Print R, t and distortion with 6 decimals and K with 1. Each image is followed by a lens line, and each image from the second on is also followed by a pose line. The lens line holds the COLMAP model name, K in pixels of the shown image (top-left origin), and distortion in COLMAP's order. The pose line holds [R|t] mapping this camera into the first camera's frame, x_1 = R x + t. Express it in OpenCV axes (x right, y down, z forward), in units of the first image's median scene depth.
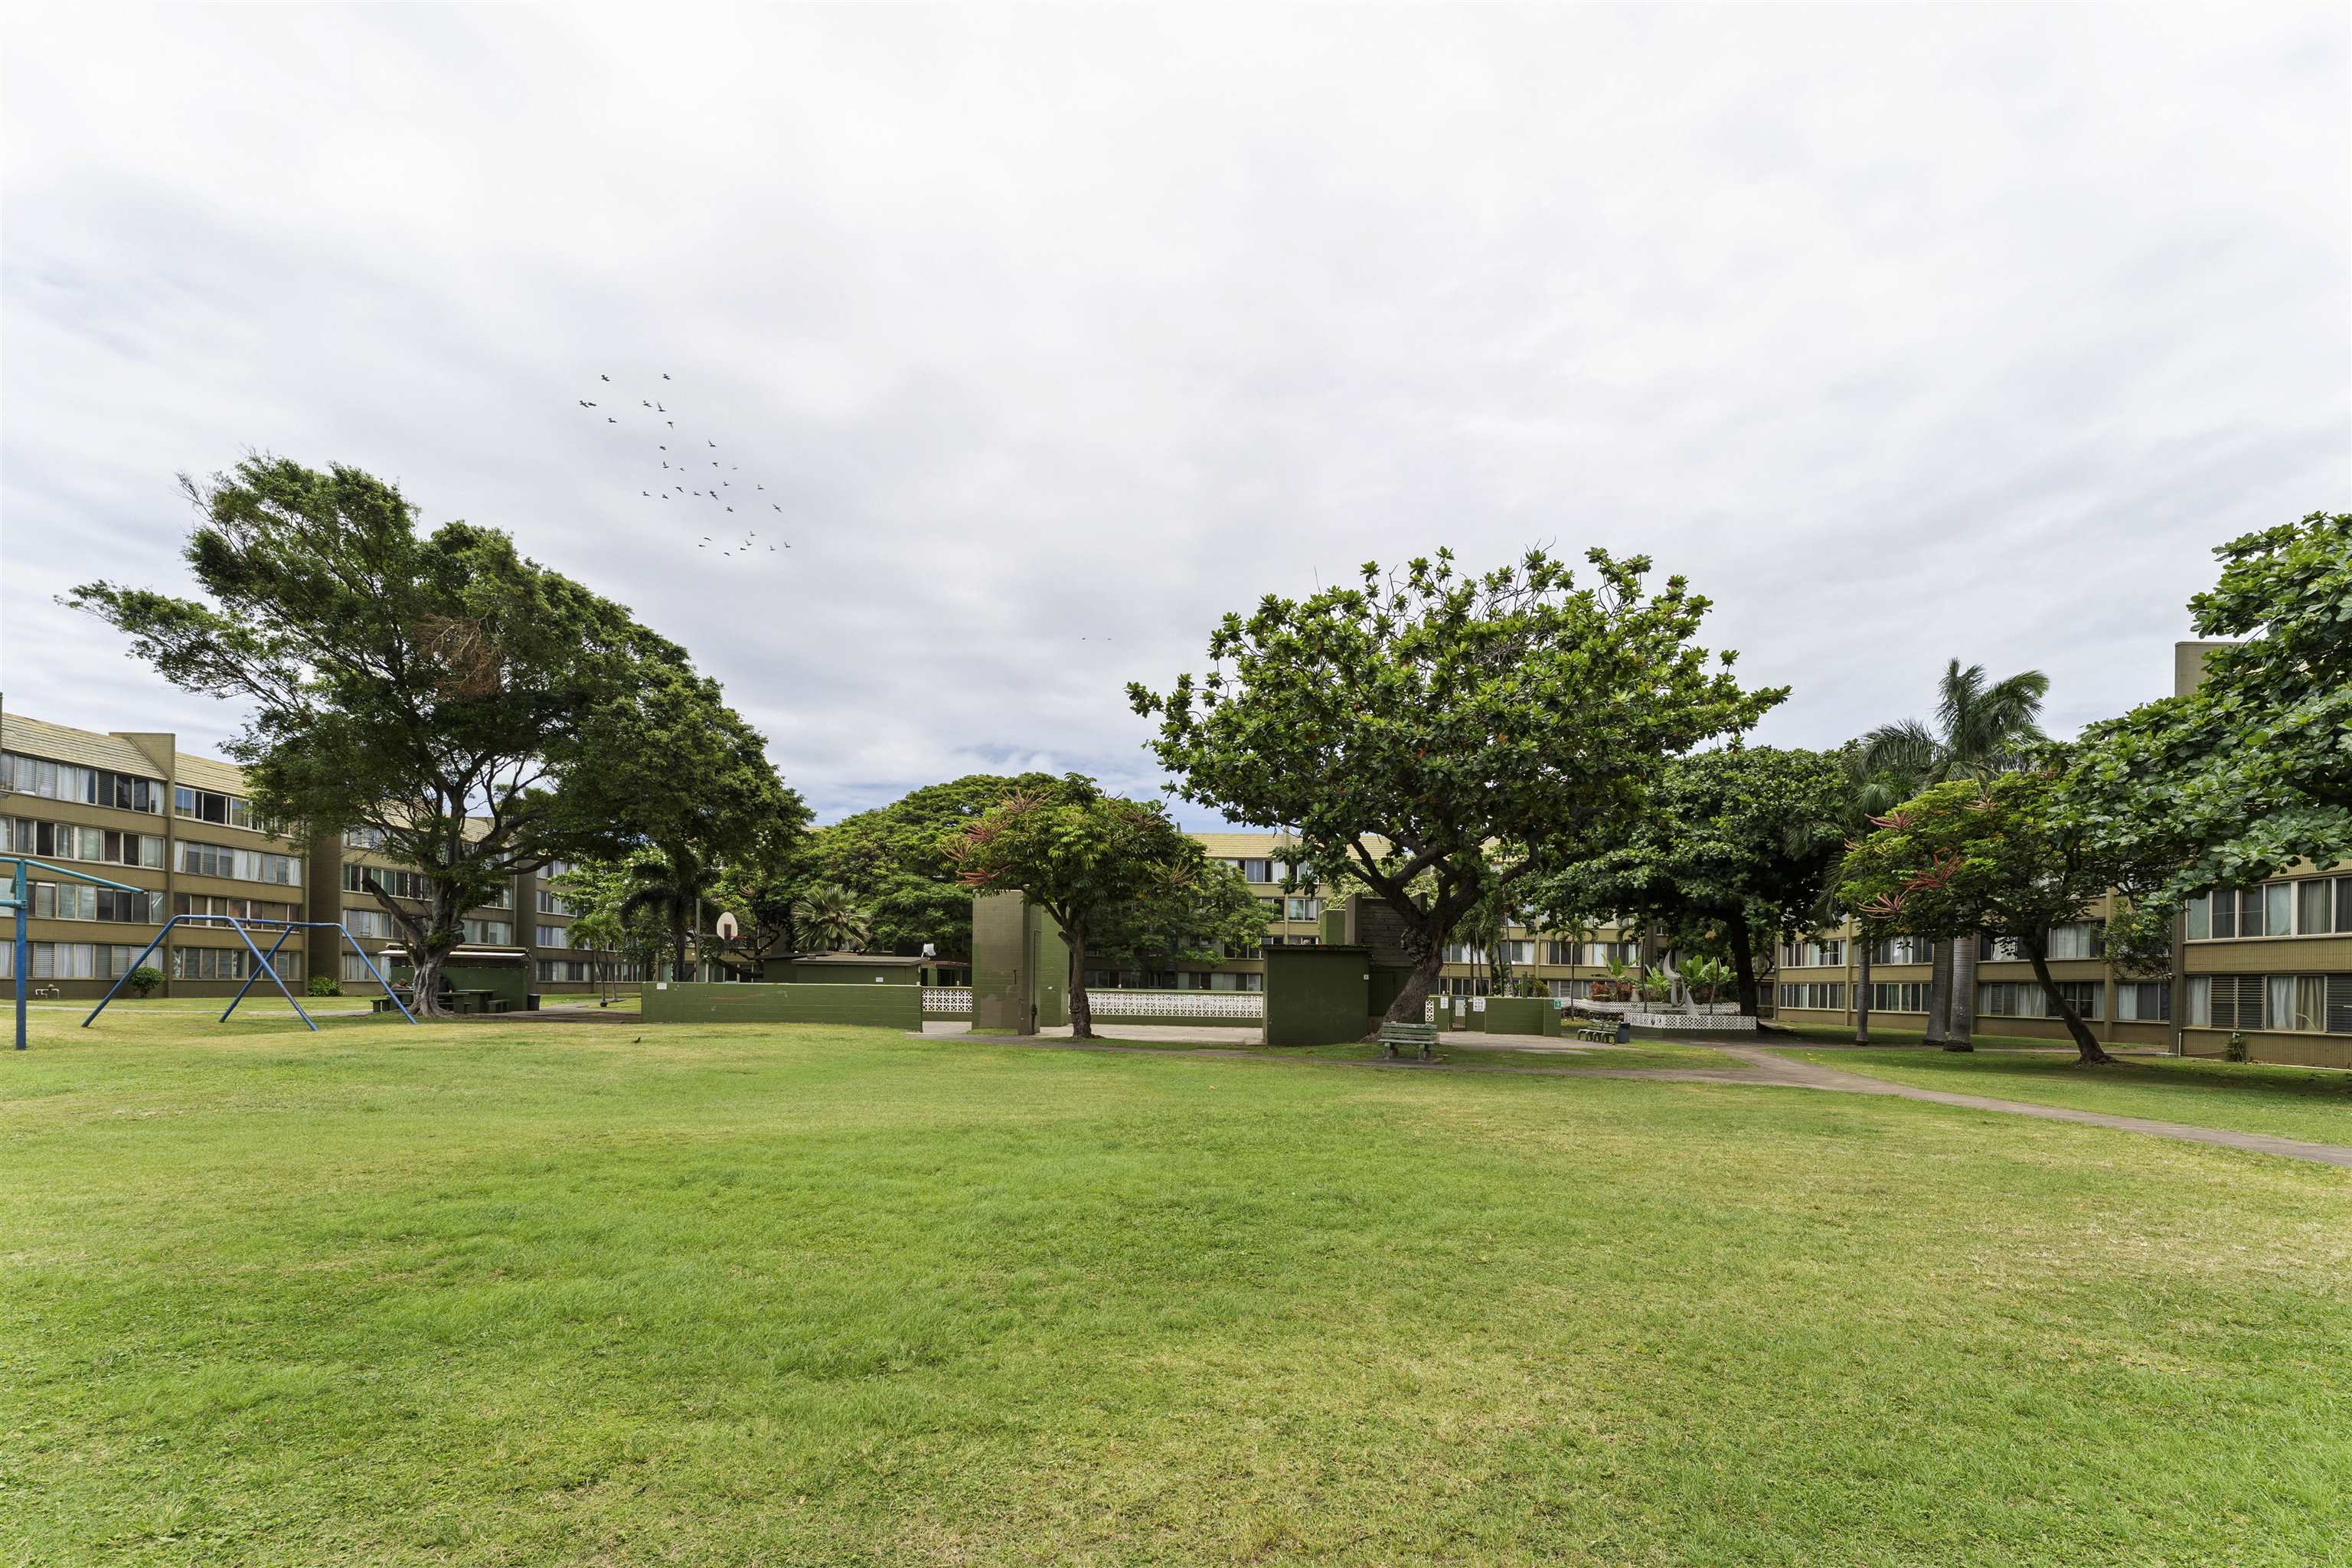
lens RADIAL K [[987.9, 0, 1212.9], [0, 987.9, 771.1], [0, 0, 1]] dist [-0.001684, -0.000356]
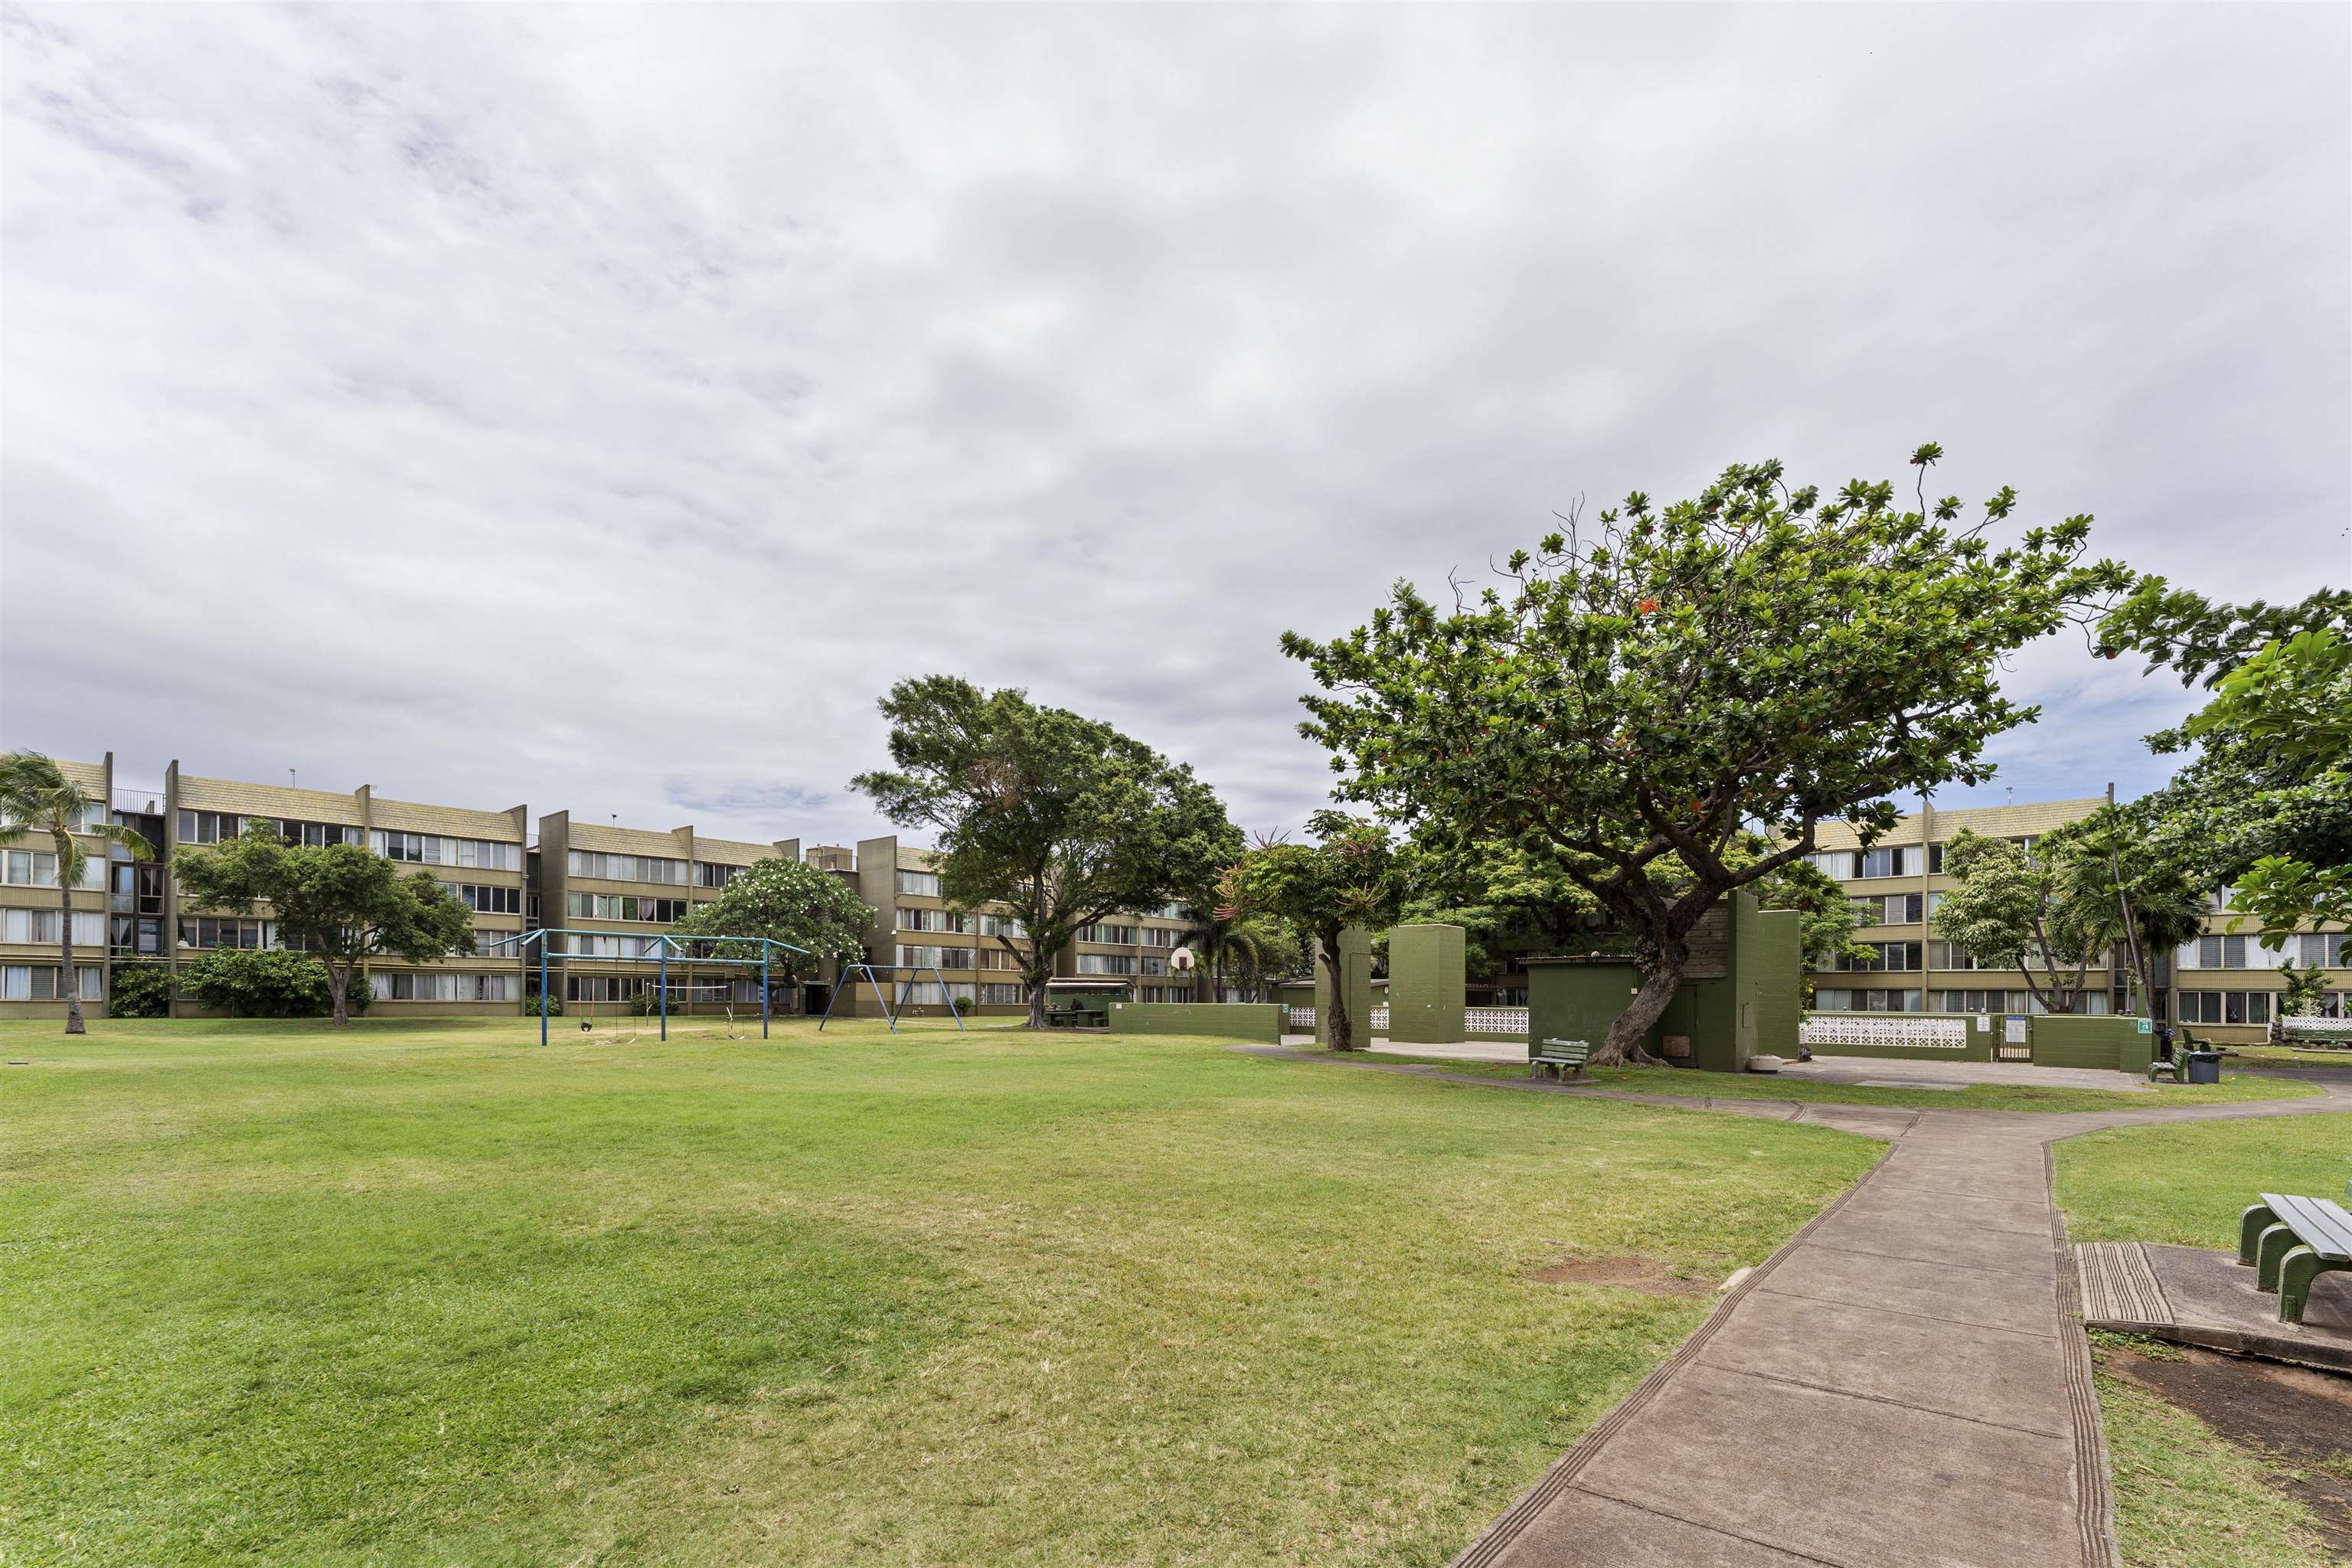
lens RADIAL K [[987.9, 0, 1212.9], [0, 987.9, 771.1], [0, 0, 1]] dist [-0.001684, -0.000356]
pose [[0.760352, -0.155180, -0.630701, 0.365894], [0.140660, 0.987337, -0.073353, 0.017384], [0.634098, -0.032940, 0.772551, 0.049441]]
